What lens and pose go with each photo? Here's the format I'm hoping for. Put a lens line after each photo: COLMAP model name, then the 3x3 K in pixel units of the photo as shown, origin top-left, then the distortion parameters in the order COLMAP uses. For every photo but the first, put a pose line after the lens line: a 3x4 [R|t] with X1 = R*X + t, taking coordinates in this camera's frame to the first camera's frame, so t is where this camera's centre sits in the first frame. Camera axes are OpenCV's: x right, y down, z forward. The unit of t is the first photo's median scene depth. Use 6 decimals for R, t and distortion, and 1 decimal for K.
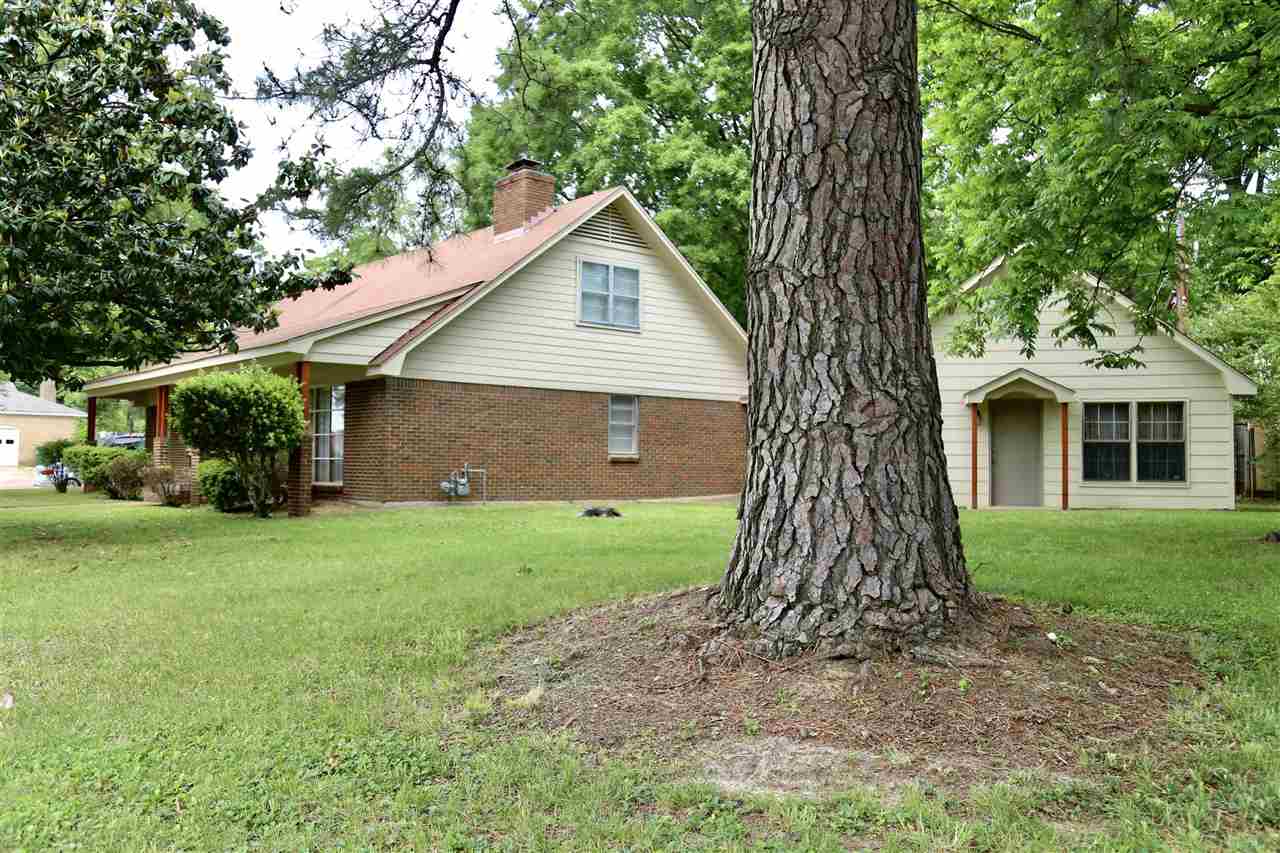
lens RADIAL K [[1054.9, 0, 639.9], [0, 1054.9, 448.6], [0, 0, 1]] dist [-0.002609, -0.003316]
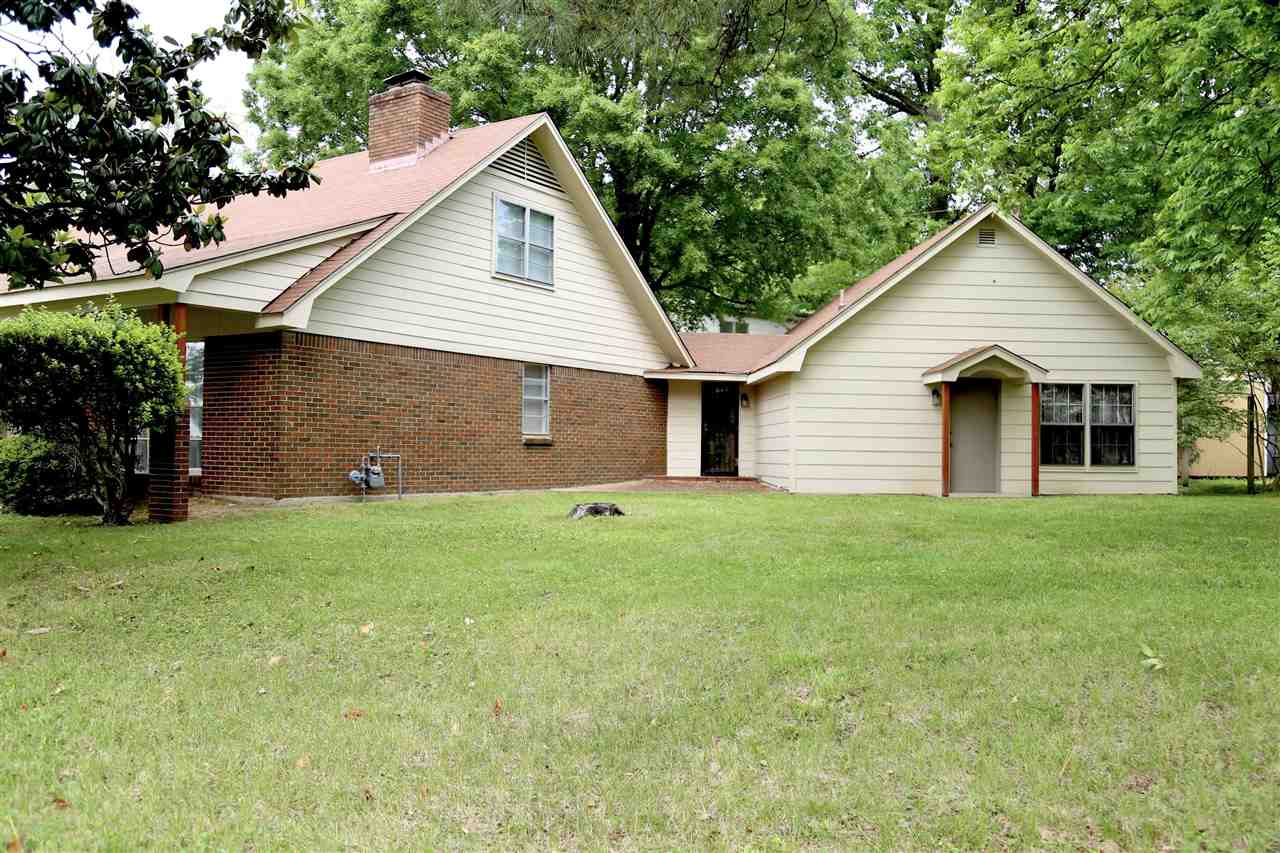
lens RADIAL K [[1040.4, 0, 640.0], [0, 1040.4, 426.5], [0, 0, 1]] dist [0.003729, 0.006733]
pose [[0.961487, 0.007526, 0.274746, -0.187574], [-0.007266, 0.999972, -0.001963, -0.000239], [-0.274753, -0.000109, 0.961515, 0.210629]]
